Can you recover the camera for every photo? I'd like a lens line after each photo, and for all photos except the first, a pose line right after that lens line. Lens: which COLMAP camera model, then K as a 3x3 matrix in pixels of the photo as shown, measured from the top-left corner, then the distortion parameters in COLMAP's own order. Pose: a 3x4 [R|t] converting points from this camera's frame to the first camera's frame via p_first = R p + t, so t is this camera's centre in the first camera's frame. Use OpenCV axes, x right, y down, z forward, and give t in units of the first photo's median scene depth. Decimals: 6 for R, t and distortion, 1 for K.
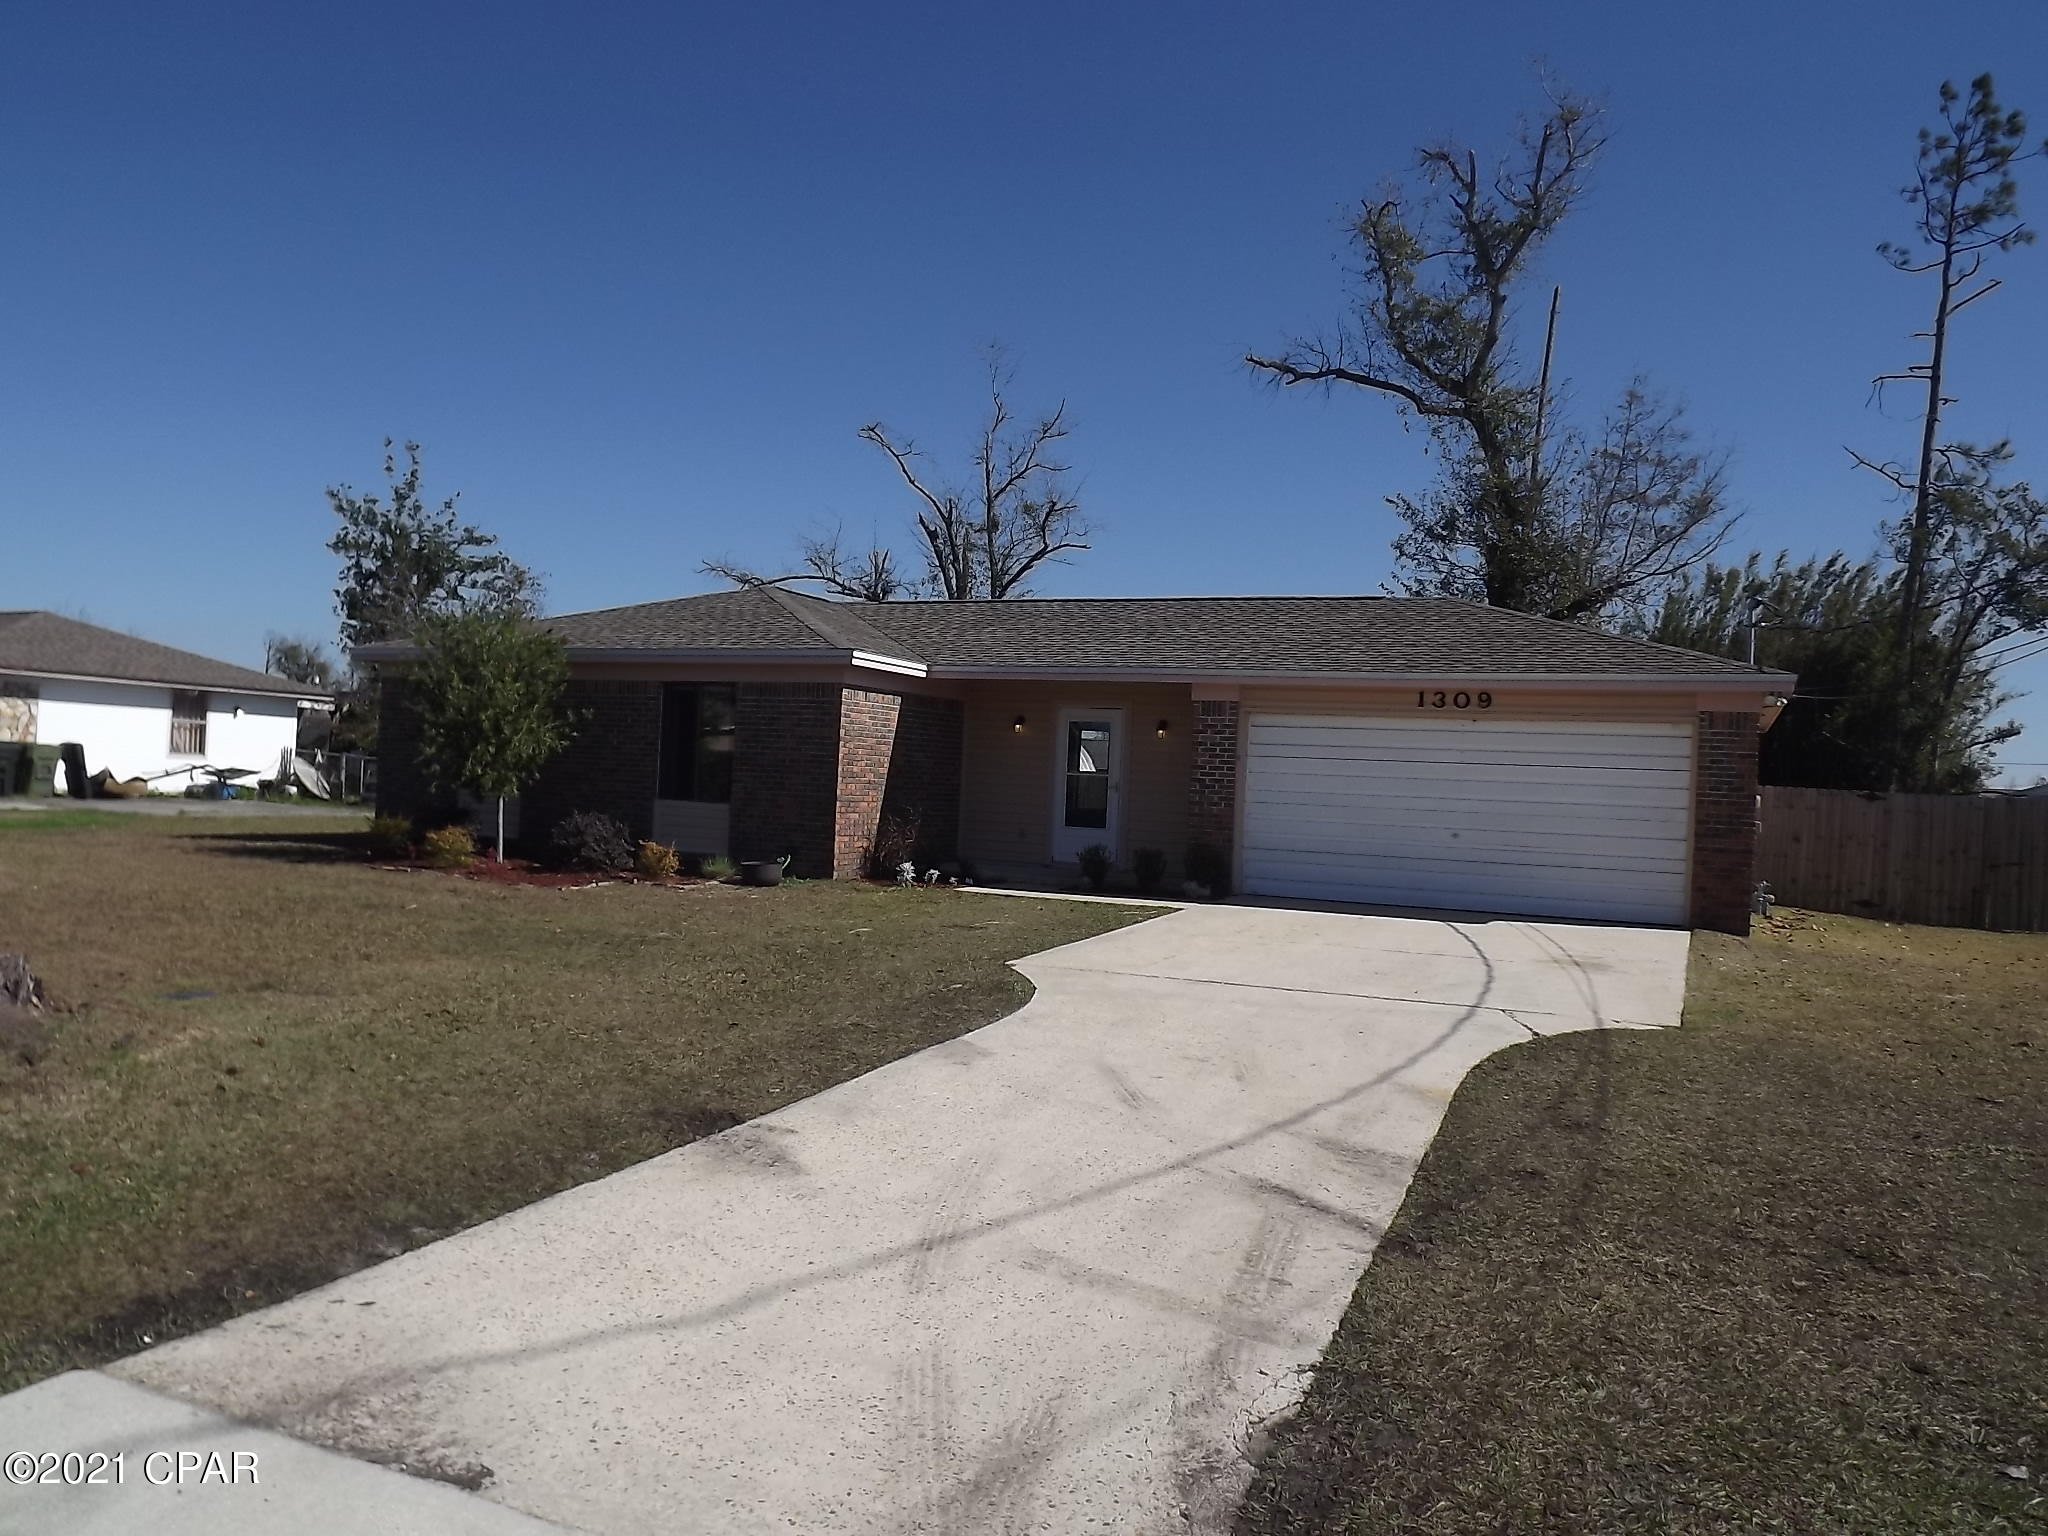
lens RADIAL K [[1450.4, 0, 1024.0], [0, 1450.4, 768.0], [0, 0, 1]] dist [-0.060778, 0.001614]
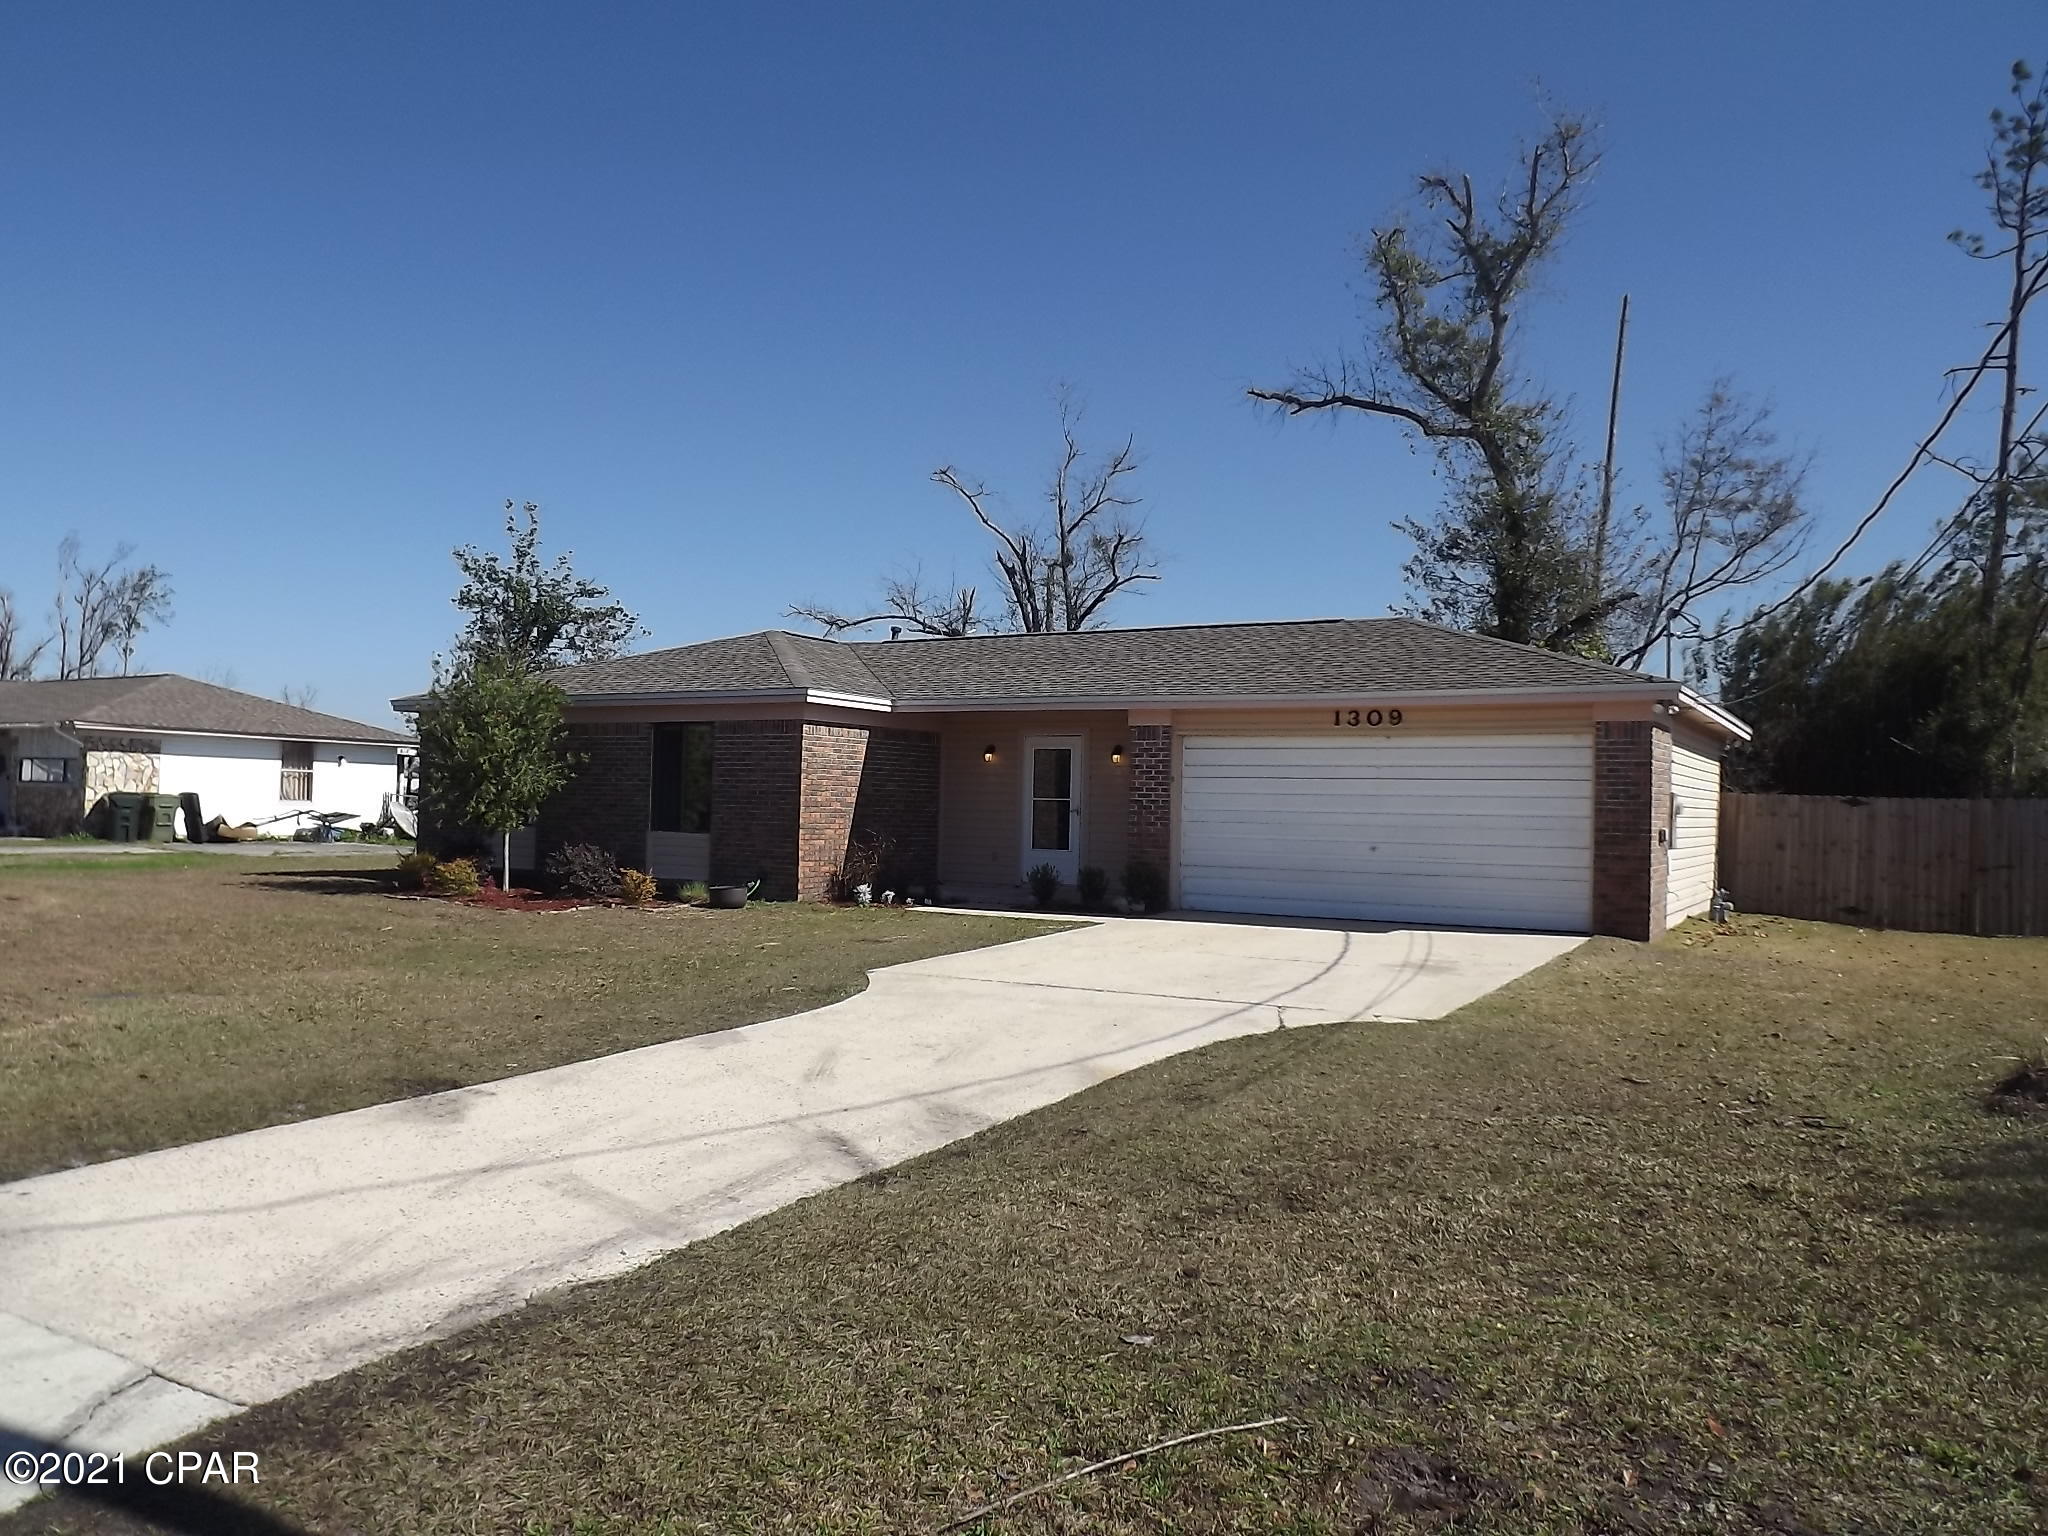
lens RADIAL K [[1451.9, 0, 1024.0], [0, 1451.9, 768.0], [0, 0, 1]] dist [-0.057542, 0.004702]
pose [[0.993733, -0.026349, -0.108628, 0.132320], [0.024026, 0.999455, -0.022645, 0.005150], [0.109166, 0.019894, 0.993824, -0.048380]]
